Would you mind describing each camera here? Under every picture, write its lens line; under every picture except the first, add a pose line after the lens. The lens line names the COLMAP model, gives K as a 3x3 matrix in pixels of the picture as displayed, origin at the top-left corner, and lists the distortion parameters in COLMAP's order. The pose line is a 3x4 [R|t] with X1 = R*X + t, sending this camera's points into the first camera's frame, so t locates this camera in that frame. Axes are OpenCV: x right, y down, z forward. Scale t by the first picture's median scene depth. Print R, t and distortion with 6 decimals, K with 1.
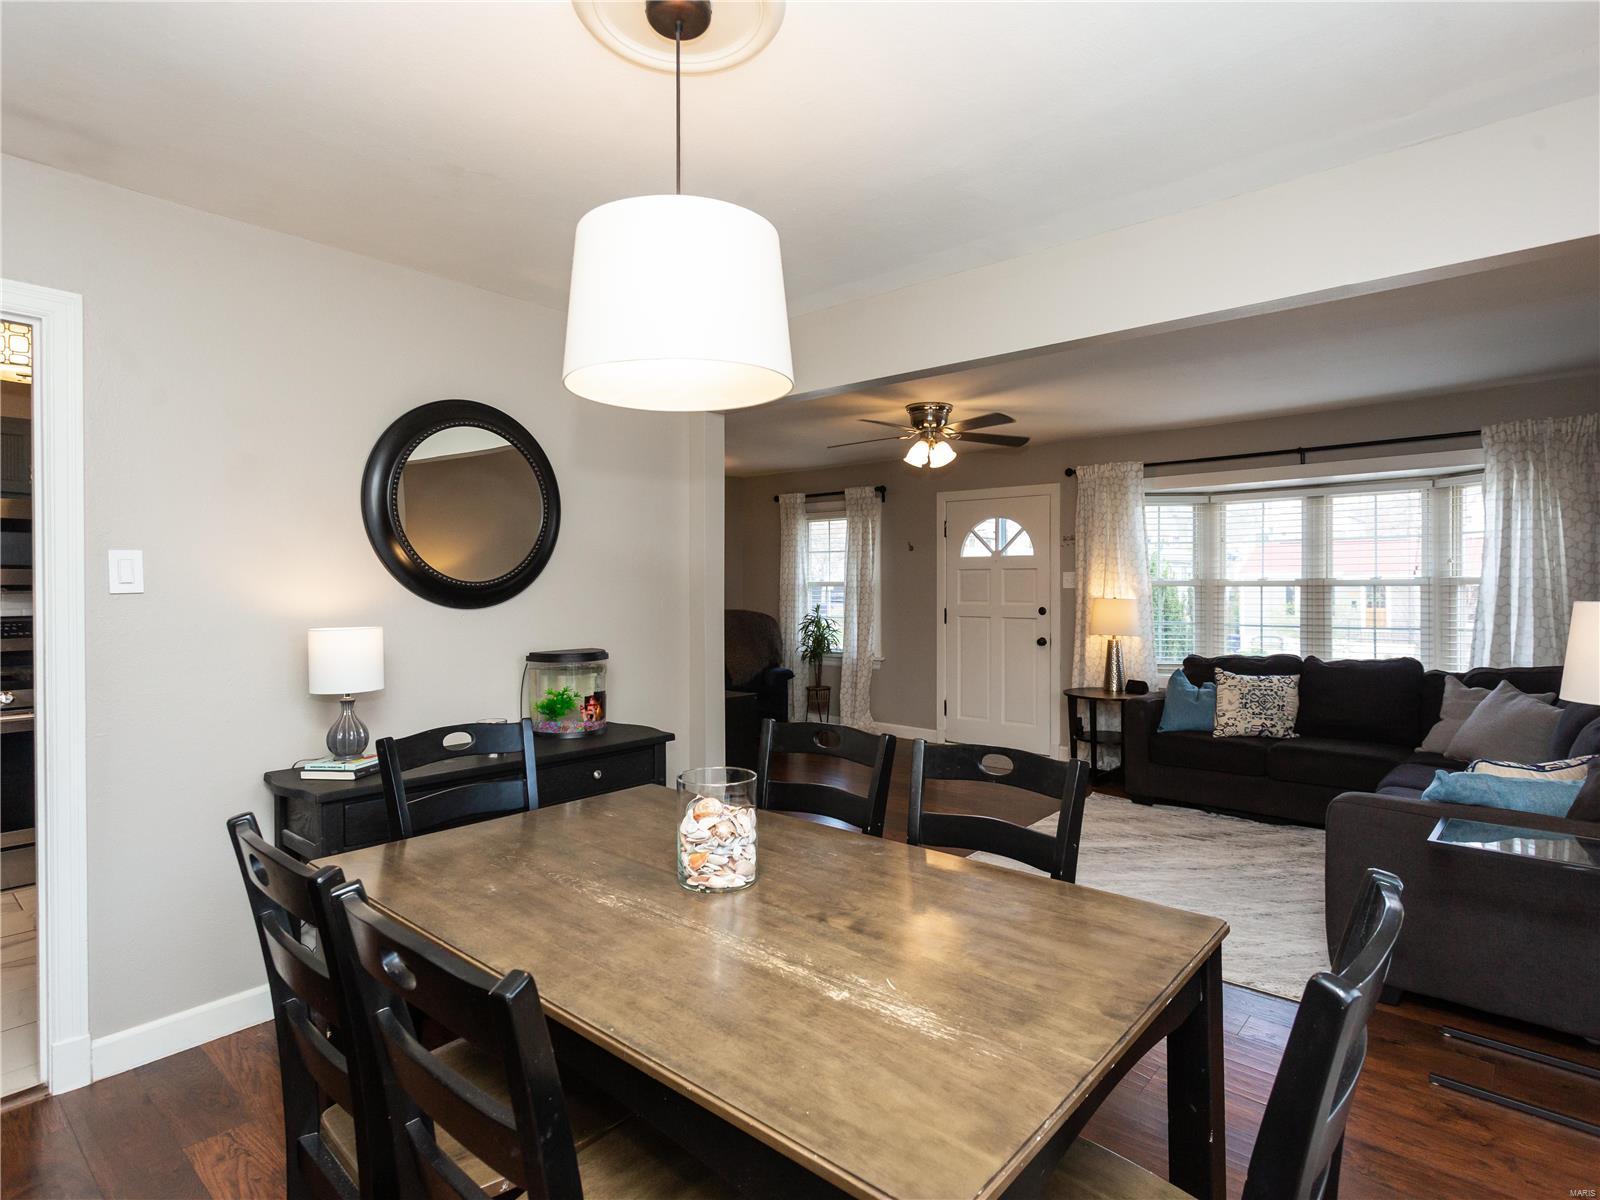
lens RADIAL K [[833.9, 0, 799.5], [0, 833.9, 598.7], [0, 0, 1]] dist [-0.005591, 0.001200]
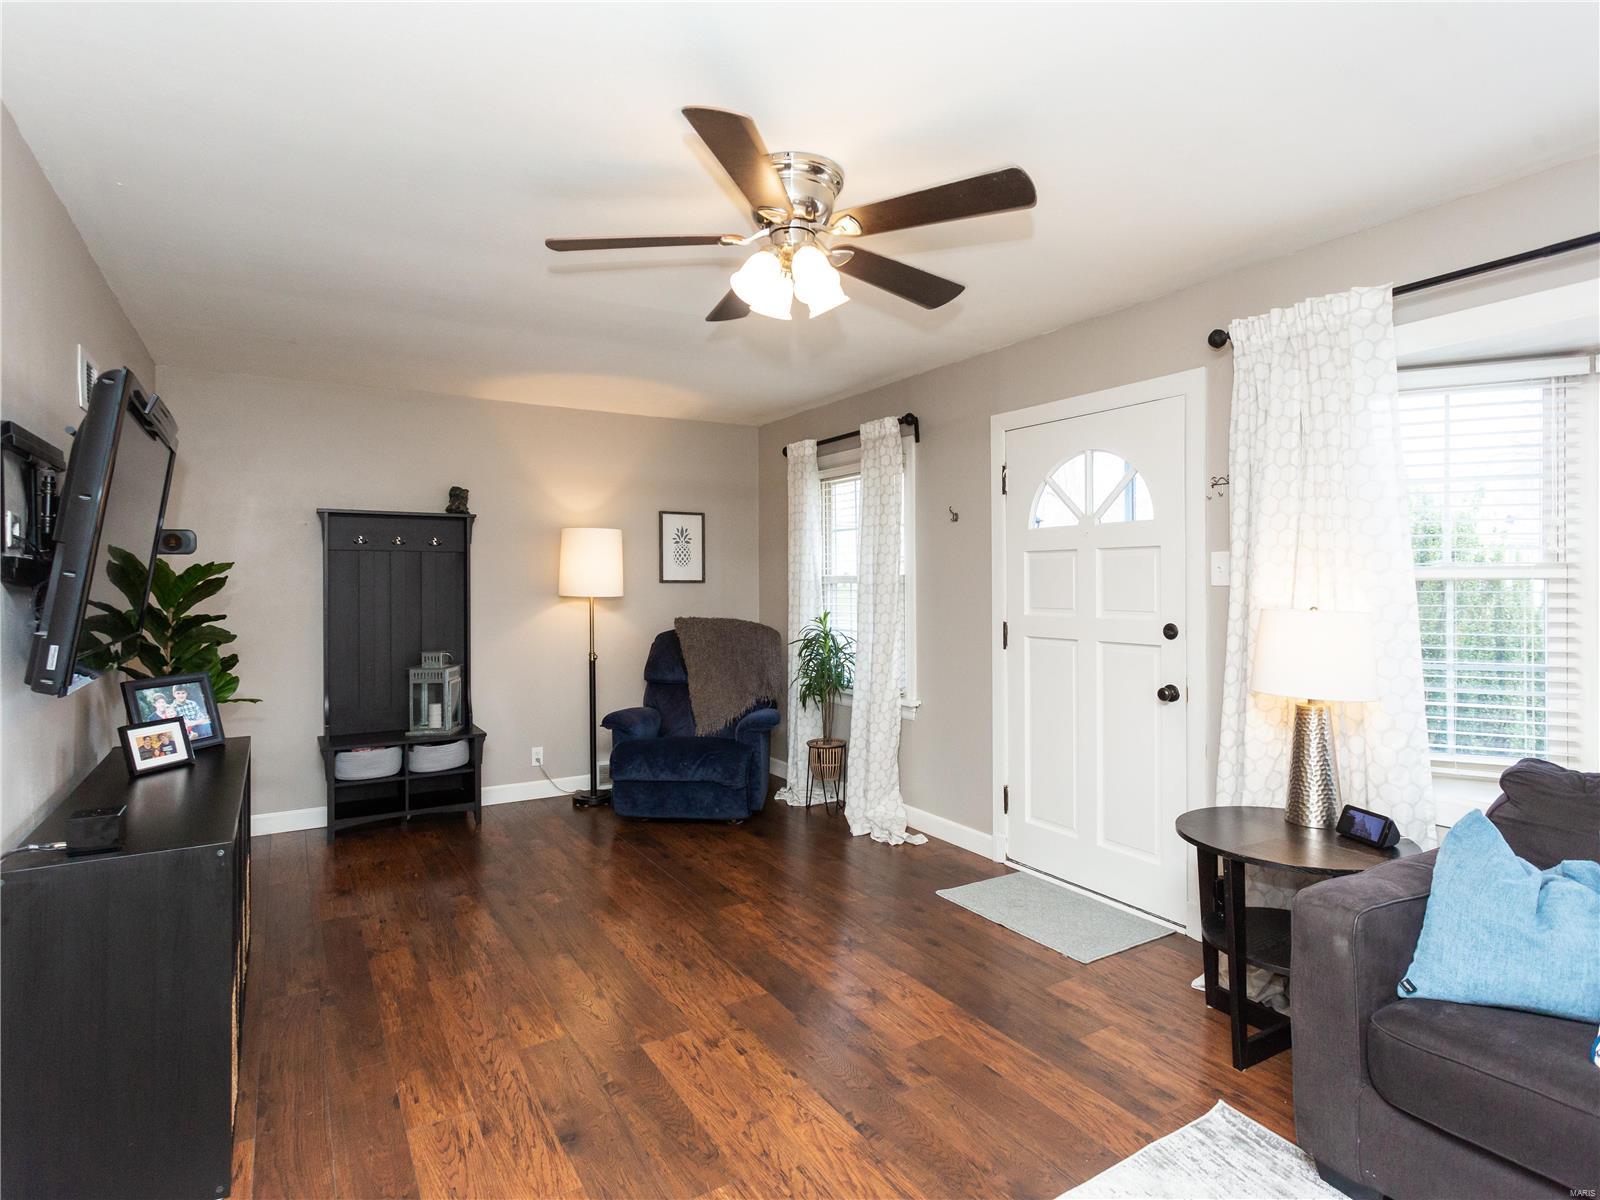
lens RADIAL K [[833.9, 0, 800.0], [0, 833.9, 588.2], [0, 0, 1]] dist [-0.005591, 0.001200]
pose [[0.955481, -0.005731, -0.294999, 0.210398], [0.004229, 0.999975, -0.005727, -0.008173], [0.295024, 0.004224, 0.955481, 0.429026]]
